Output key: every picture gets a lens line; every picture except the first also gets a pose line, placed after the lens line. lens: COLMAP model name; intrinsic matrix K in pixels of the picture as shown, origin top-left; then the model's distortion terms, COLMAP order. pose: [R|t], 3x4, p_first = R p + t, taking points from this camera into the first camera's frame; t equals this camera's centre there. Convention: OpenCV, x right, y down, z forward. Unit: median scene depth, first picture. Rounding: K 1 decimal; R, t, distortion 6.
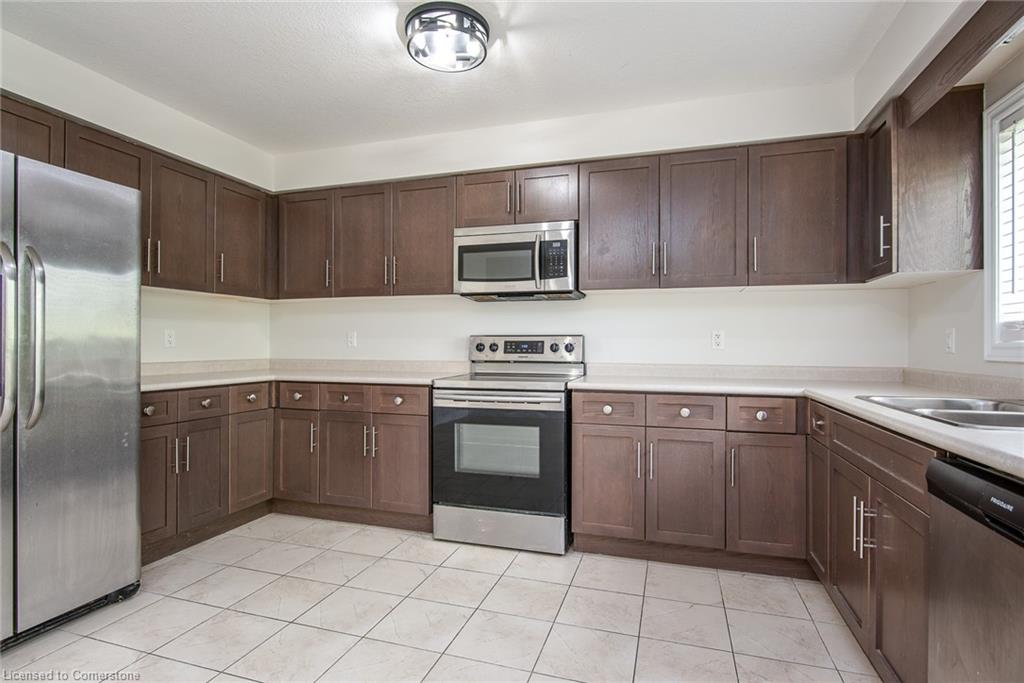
lens RADIAL K [[513.9, 0, 512.0], [0, 513.9, 341.5], [0, 0, 1]] dist [-0.003892, -0.000263]
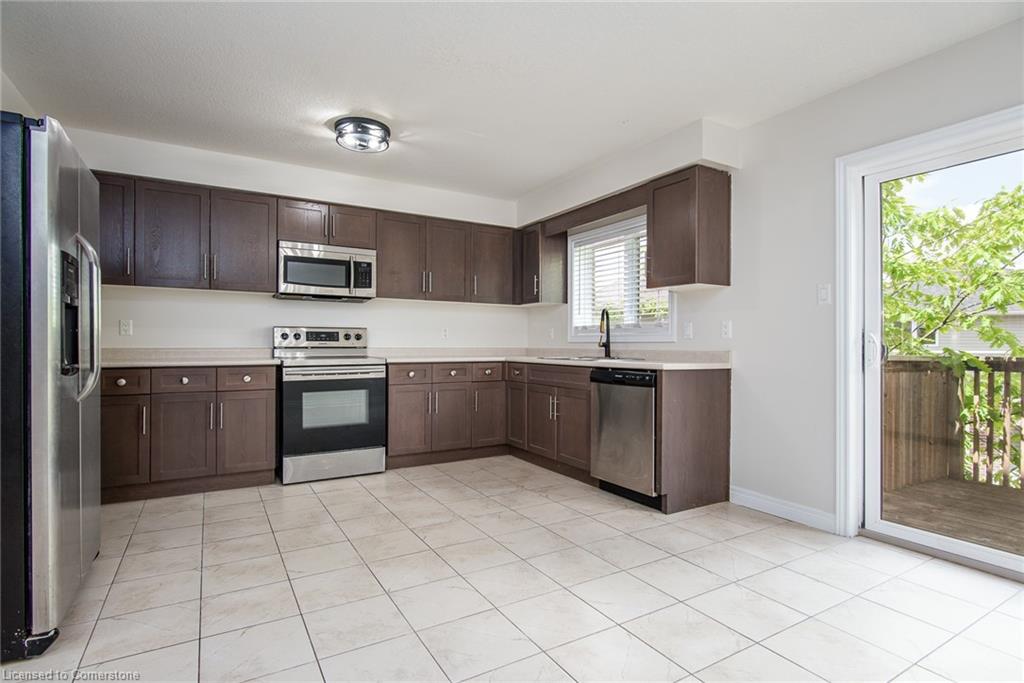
lens RADIAL K [[513.9, 0, 512.0], [0, 513.9, 341.5], [0, 0, 1]] dist [-0.003892, -0.000263]
pose [[0.666403, 0.001812, 0.745590, -0.736187], [-0.005273, 0.999983, 0.002283, 0.021684], [-0.745573, -0.005453, 0.666401, -0.280528]]
